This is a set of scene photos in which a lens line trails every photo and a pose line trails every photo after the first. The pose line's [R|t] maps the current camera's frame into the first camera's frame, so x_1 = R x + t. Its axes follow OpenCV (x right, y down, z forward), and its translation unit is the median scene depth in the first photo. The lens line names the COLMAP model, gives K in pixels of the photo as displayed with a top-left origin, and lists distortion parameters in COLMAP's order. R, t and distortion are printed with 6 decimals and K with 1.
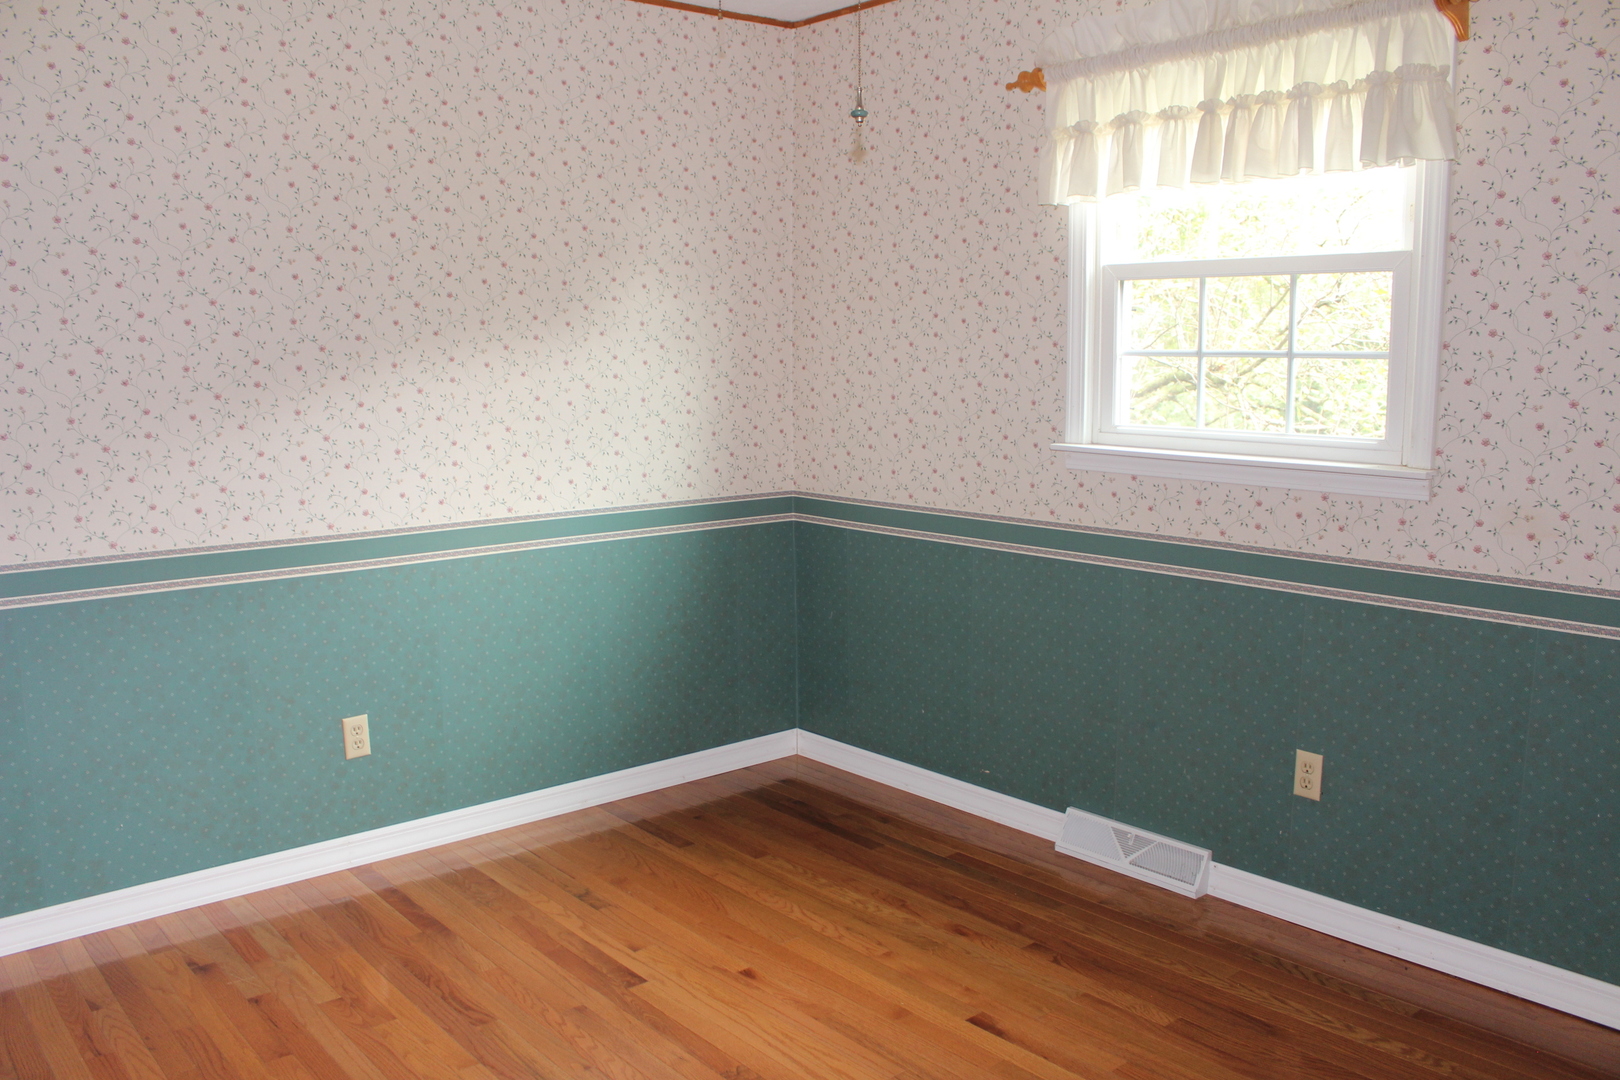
lens RADIAL K [[1328.2, 0, 796.8], [0, 1328.2, 541.6], [0, 0, 1]] dist [-0.159389, 0.125306]
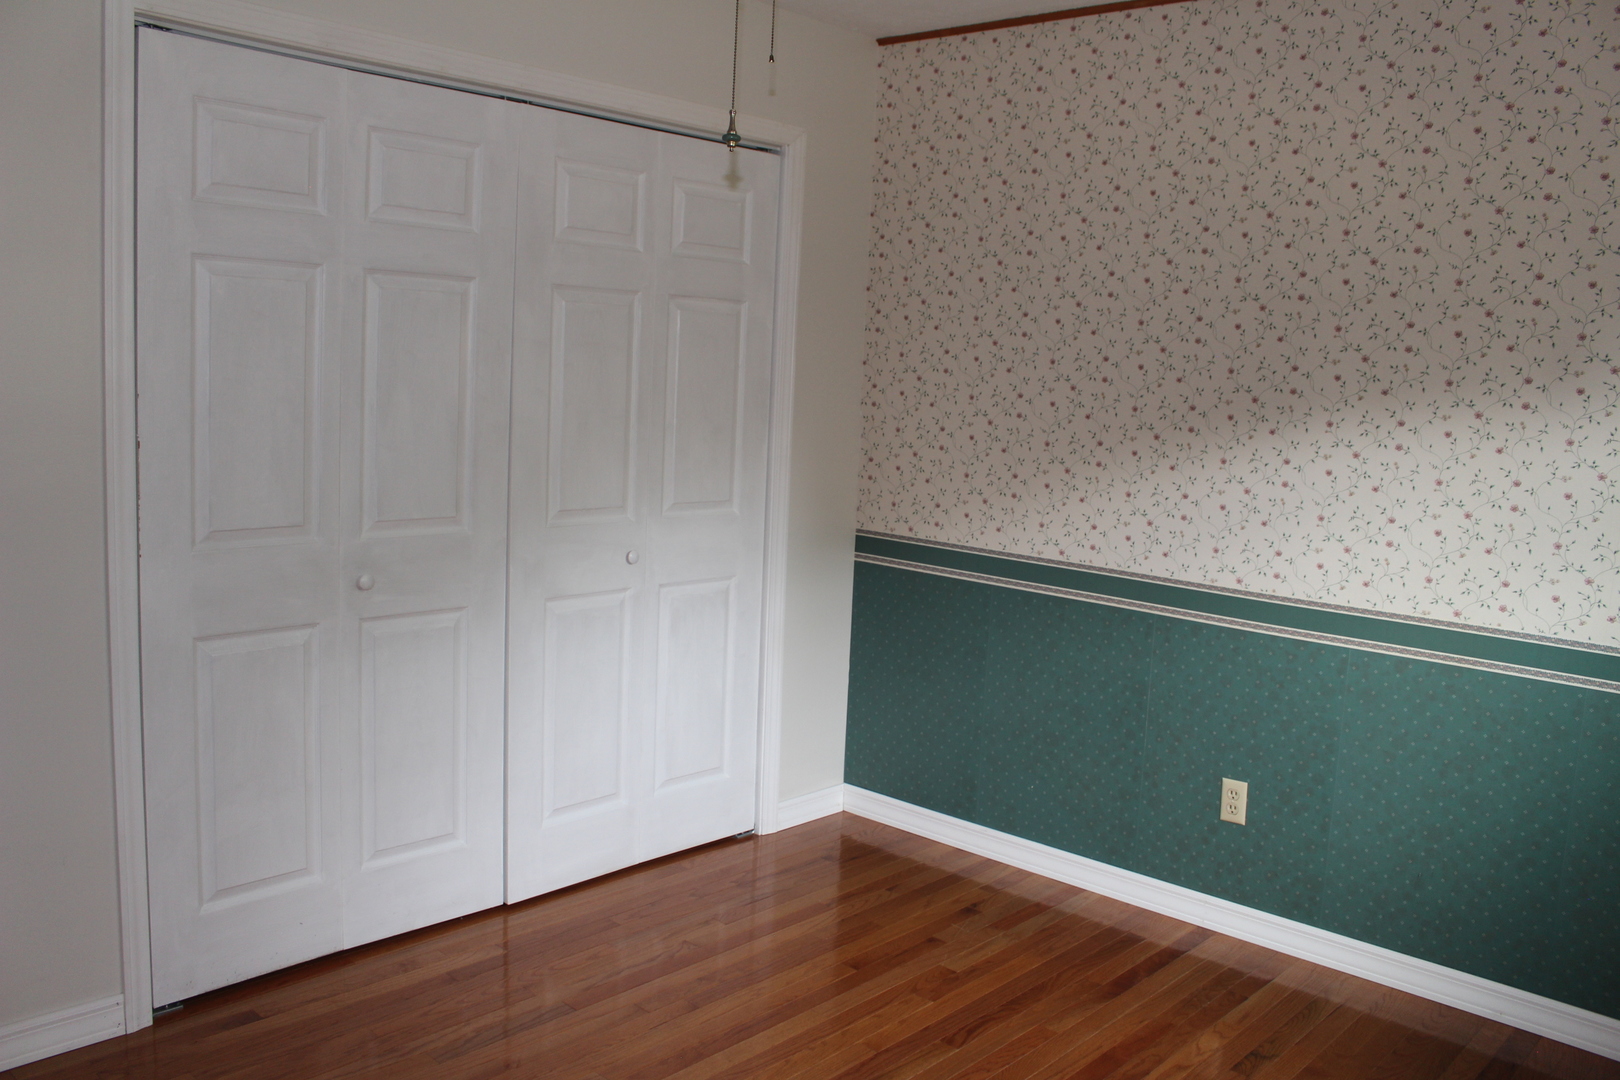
lens RADIAL K [[1325.0, 0, 801.8], [0, 1325.0, 542.4], [0, 0, 1]] dist [-0.161749, 0.128035]
pose [[0.116175, 0.139791, -0.983342, 0.566476], [-0.189250, 0.975023, 0.116250, -0.092084], [0.975032, 0.172593, 0.139728, 0.543272]]
